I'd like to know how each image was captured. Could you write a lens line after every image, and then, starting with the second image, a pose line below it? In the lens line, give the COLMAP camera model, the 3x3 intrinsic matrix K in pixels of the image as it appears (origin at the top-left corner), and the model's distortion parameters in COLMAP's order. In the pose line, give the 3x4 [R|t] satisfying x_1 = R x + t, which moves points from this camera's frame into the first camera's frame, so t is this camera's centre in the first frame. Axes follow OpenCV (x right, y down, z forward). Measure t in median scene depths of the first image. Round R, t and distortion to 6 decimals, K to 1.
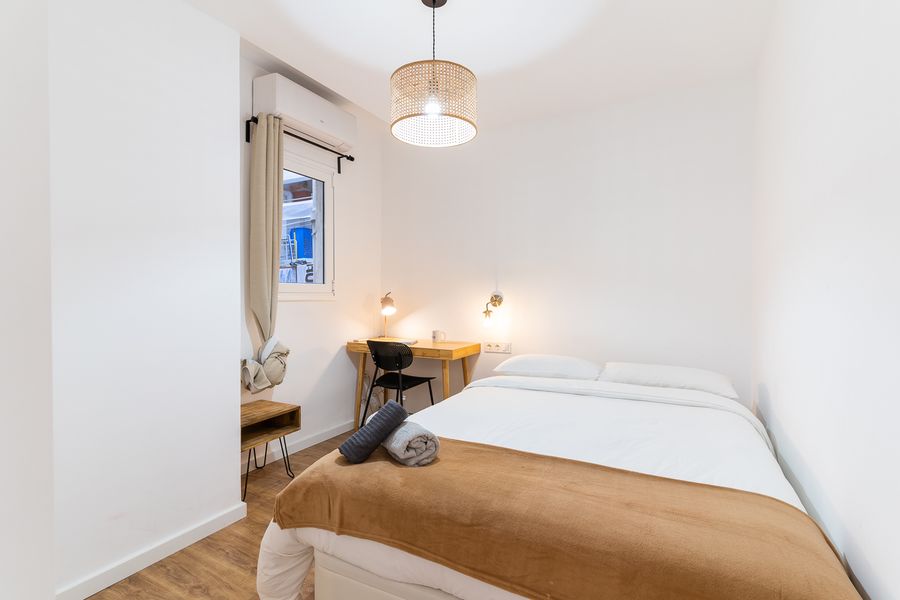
lens RADIAL K [[435.8, 0, 447.8], [0, 435.8, 301.9], [0, 0, 1]] dist [-0.000125, -0.000201]
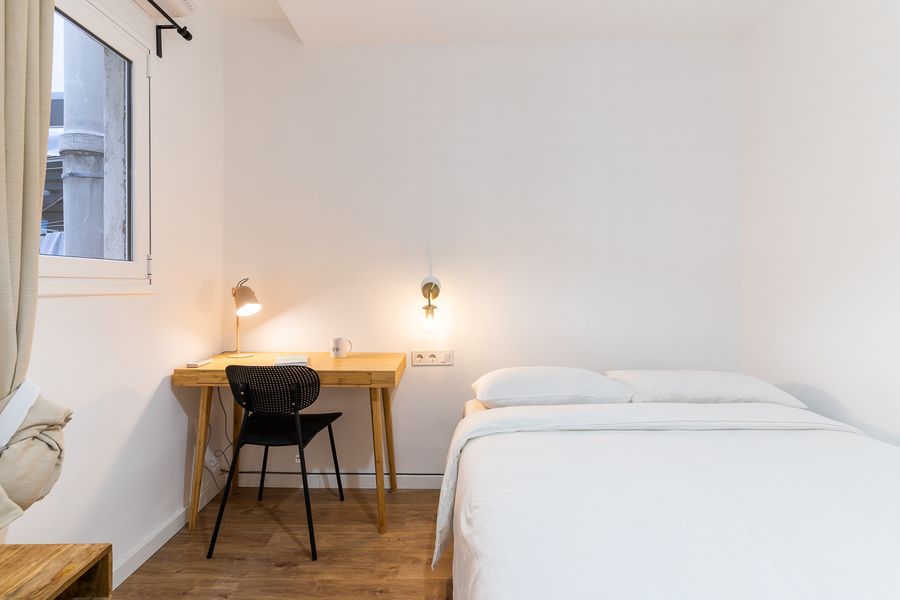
lens RADIAL K [[435.8, 0, 434.7], [0, 435.8, 283.6], [0, 0, 1]] dist [-0.000125, -0.000201]
pose [[0.881576, -0.001747, 0.472039, -0.209656], [0.008644, 0.999885, -0.012443, -0.005431], [-0.471963, 0.015050, 0.881490, 0.381376]]
